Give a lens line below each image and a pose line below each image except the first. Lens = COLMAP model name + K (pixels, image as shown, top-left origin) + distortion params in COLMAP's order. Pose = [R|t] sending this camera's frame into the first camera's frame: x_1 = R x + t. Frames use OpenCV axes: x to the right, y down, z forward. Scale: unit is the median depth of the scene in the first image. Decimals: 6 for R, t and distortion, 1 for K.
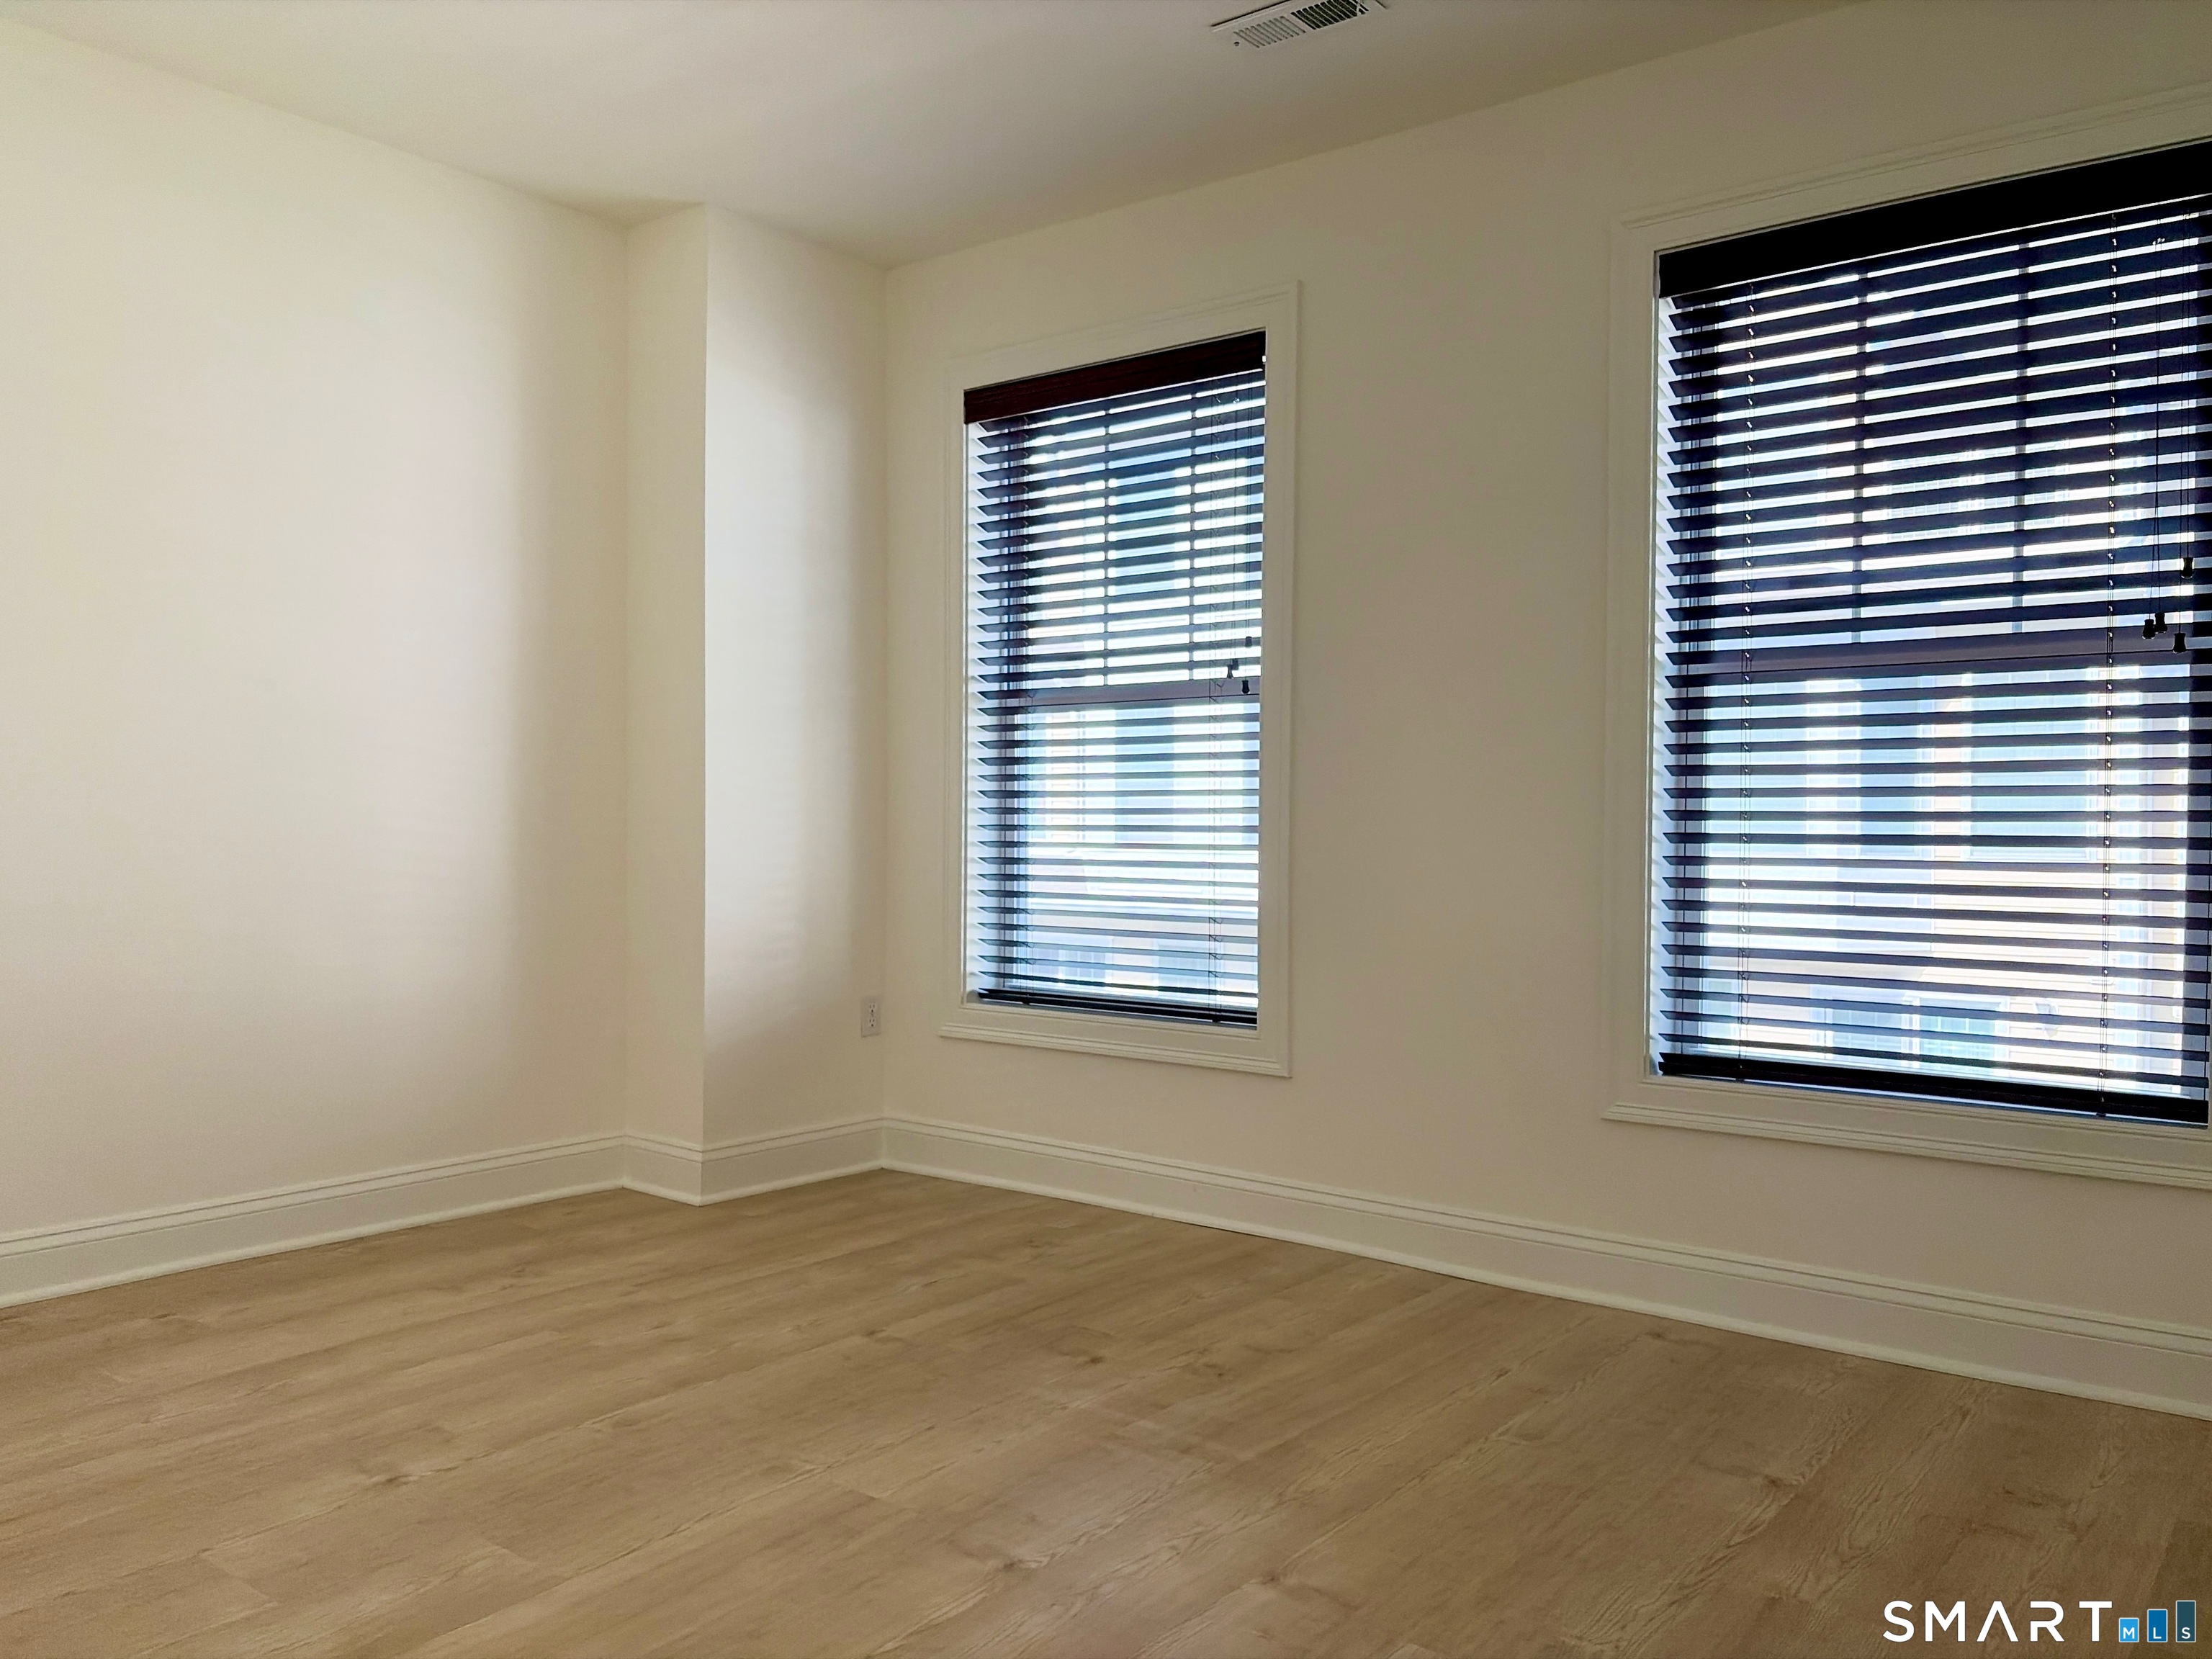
lens RADIAL K [[1686.8, 0, 1099.6], [0, 1686.8, 811.1], [0, 0, 1]] dist [0.044795, -0.025235]
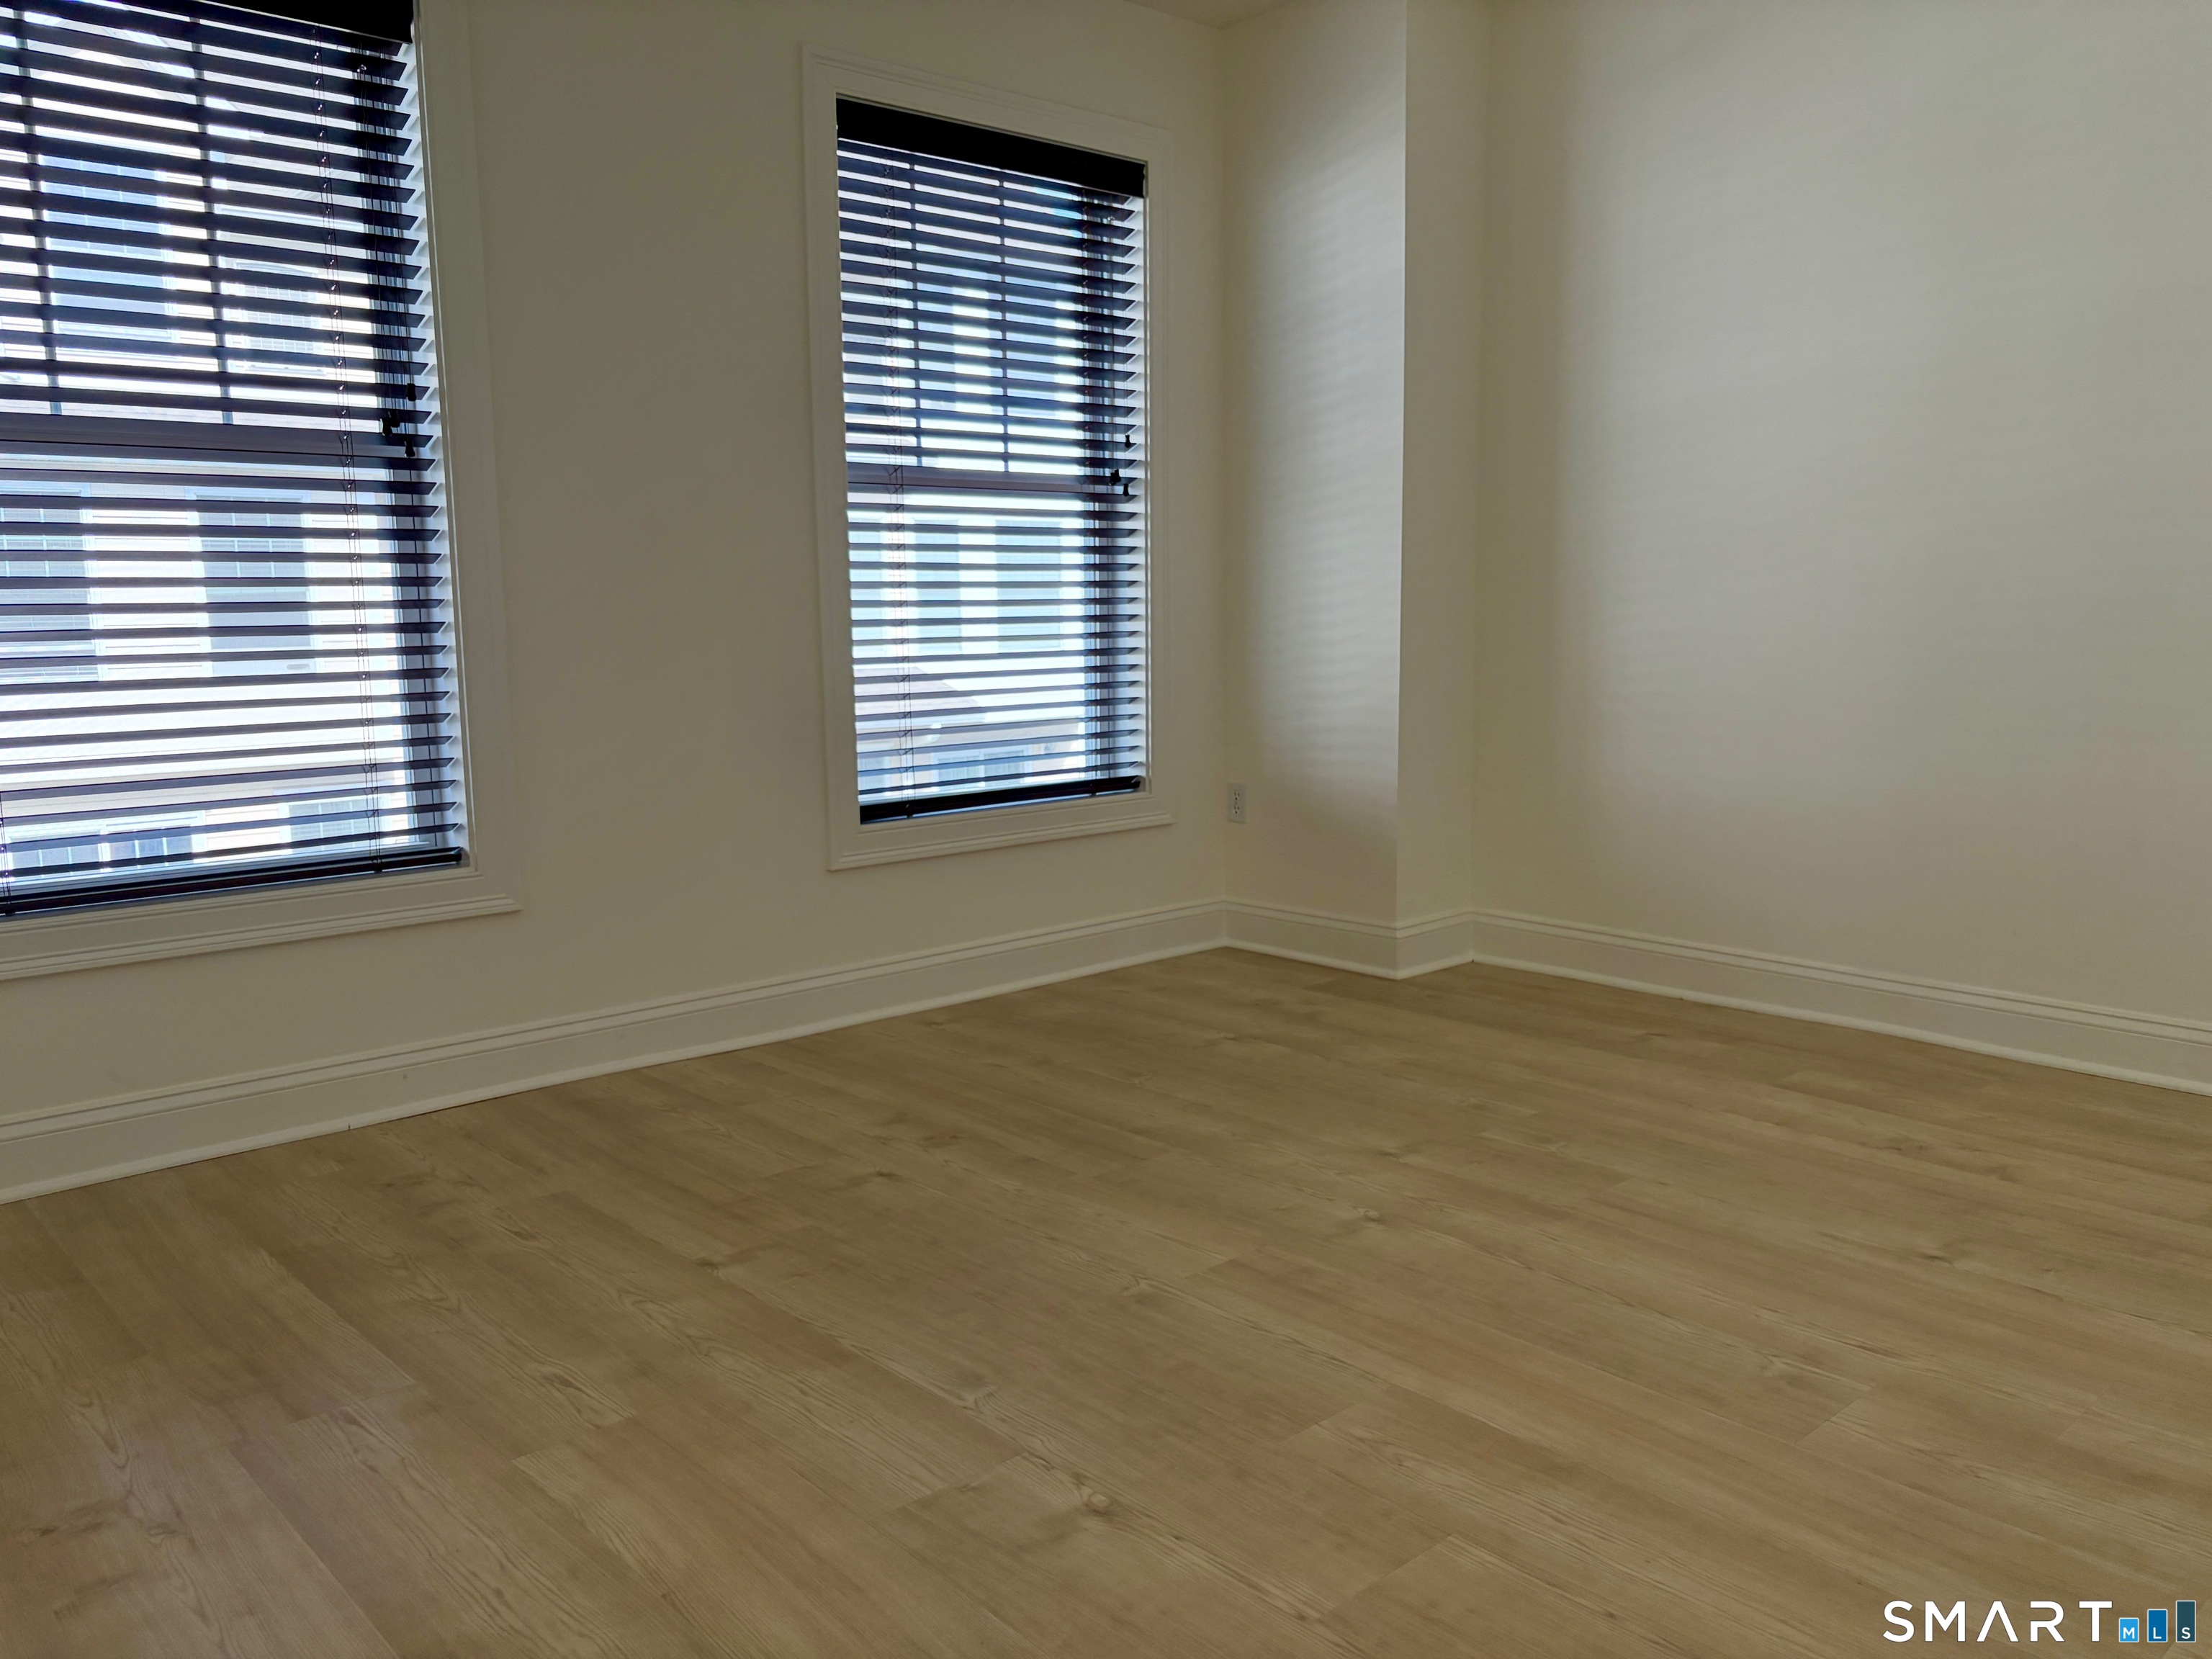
lens RADIAL K [[1686.8, 0, 1083.6], [0, 1686.8, 837.6], [0, 0, 1]] dist [0.044795, -0.025235]
pose [[0.171347, -0.144298, 0.974586, -0.857684], [0.010371, 0.989425, 0.144671, -0.005818], [-0.985156, -0.014681, 0.171031, 0.692160]]
